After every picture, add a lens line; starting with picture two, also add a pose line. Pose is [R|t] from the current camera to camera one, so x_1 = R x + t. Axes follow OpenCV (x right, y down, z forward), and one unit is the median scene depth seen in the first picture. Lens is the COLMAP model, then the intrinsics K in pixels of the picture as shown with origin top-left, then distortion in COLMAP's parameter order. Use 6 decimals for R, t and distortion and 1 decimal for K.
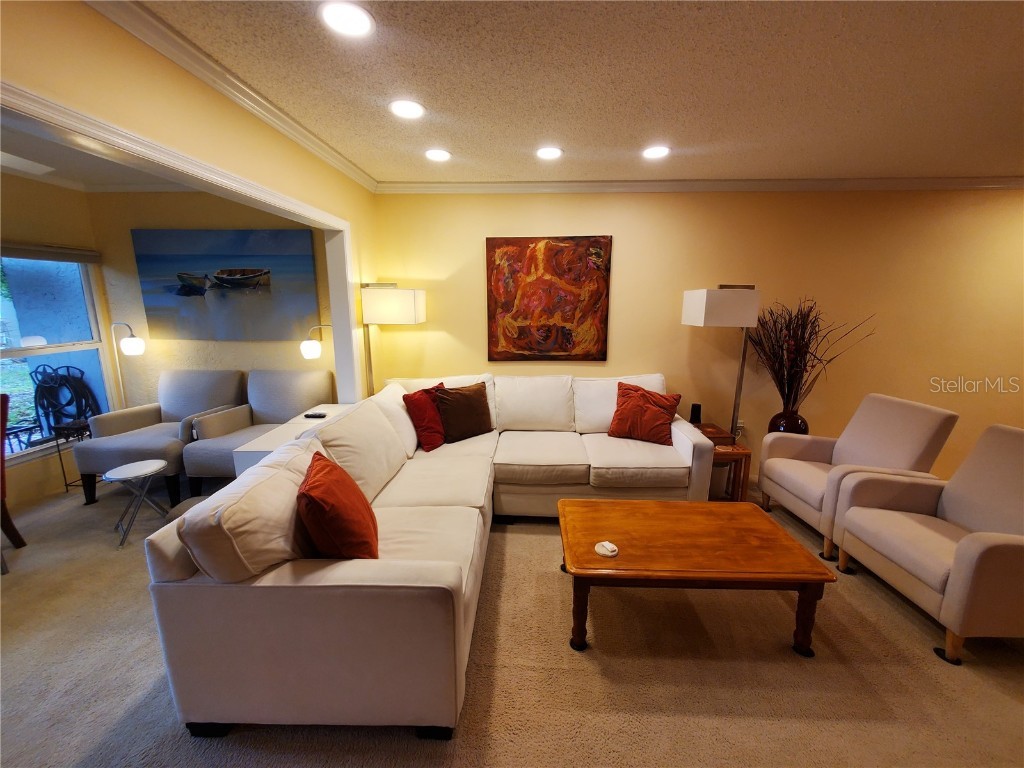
lens RADIAL K [[403.0, 0, 514.8], [0, 403.0, 380.6], [0, 0, 1]] dist [0.006655, -0.002507]
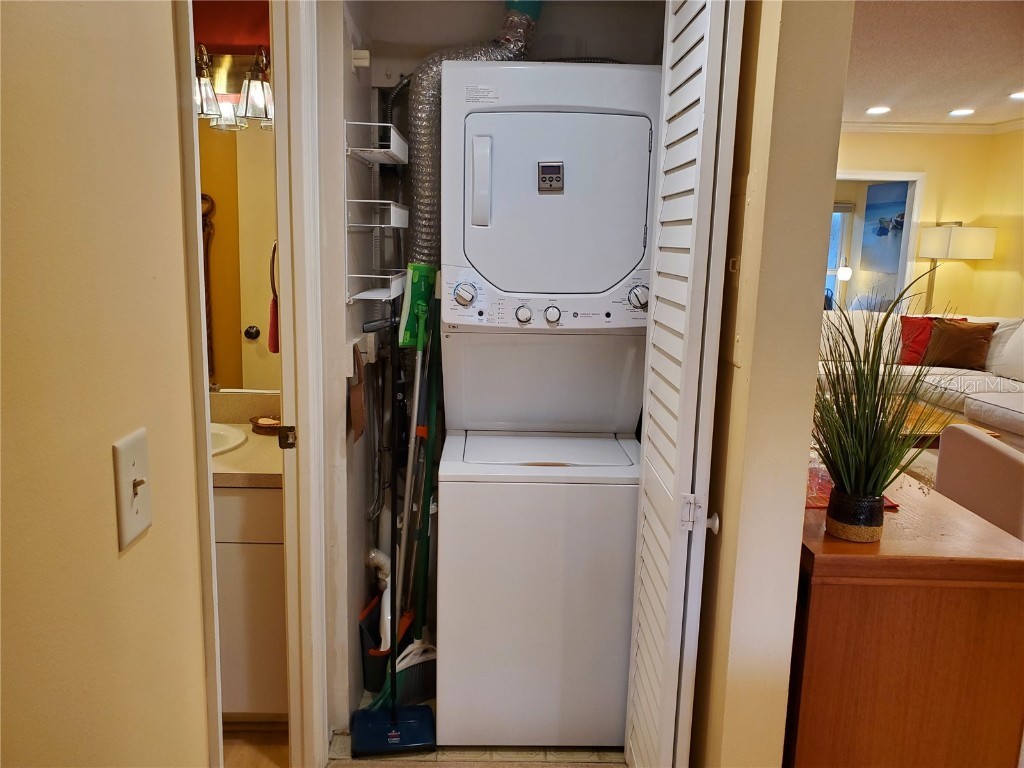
lens RADIAL K [[795.0, 0, 512.7], [0, 795.0, 380.6], [0, 0, 1]] dist [0.047534, -0.032803]
pose [[0.075355, 0.172861, -0.982059, 1.648051], [-0.221347, 0.963189, 0.152555, 0.093937], [0.972279, 0.205880, 0.110843, -0.280348]]
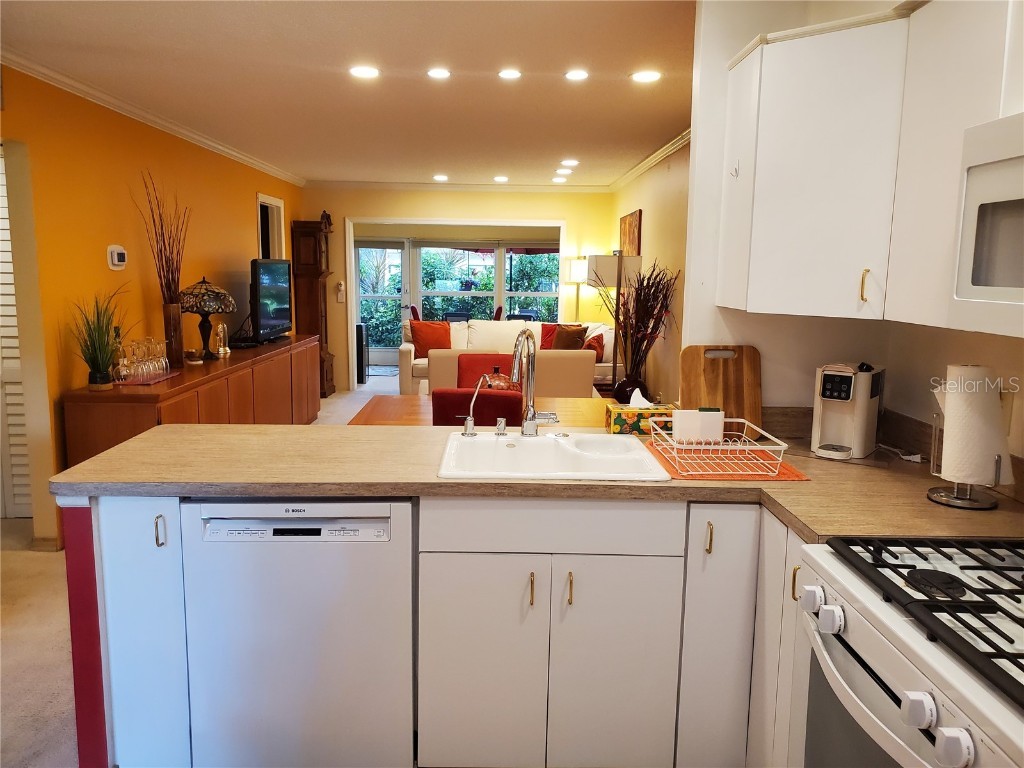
lens RADIAL K [[795.0, 0, 517.8], [0, 795.0, 394.4], [0, 0, 1]] dist [0.047534, -0.032803]
pose [[0.072590, 0.149406, -0.986108, 2.454798], [-0.209851, 0.968871, 0.131347, -0.072576], [0.975035, 0.197401, 0.101683, 0.517343]]
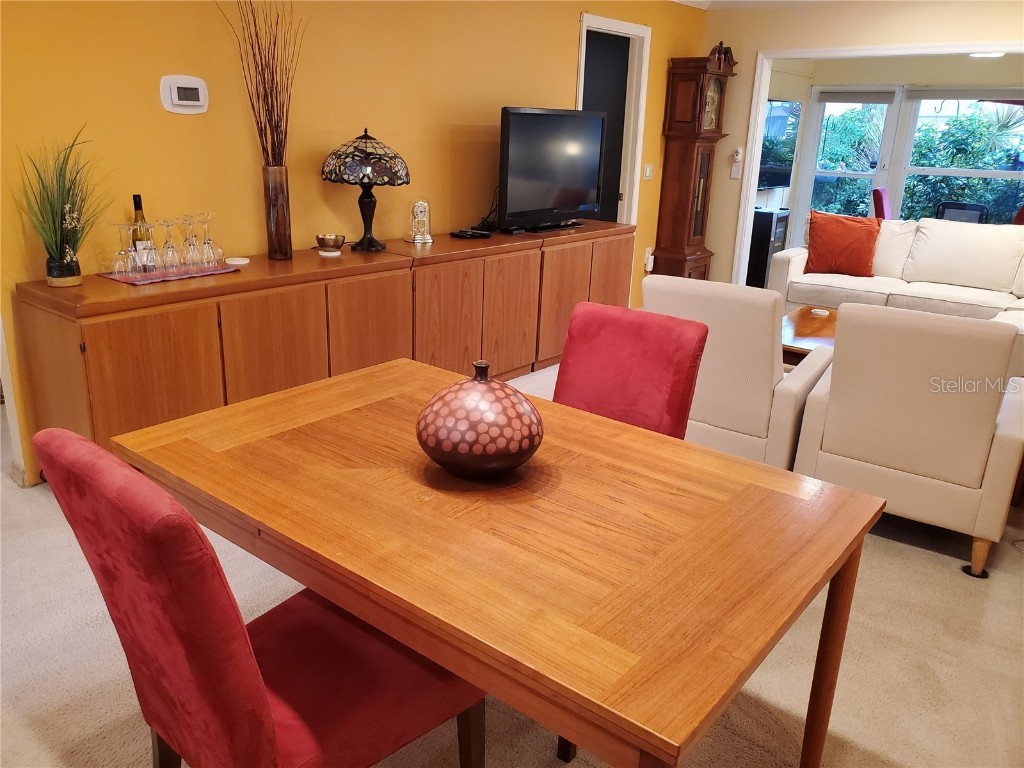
lens RADIAL K [[795.0, 0, 516.7], [0, 795.0, 381.1], [0, 0, 1]] dist [0.047534, -0.032803]
pose [[-0.590882, 0.222553, -0.775454, 1.586468], [-0.194087, 0.893753, 0.404395, -0.137205], [0.783064, 0.389455, -0.484908, 0.868689]]
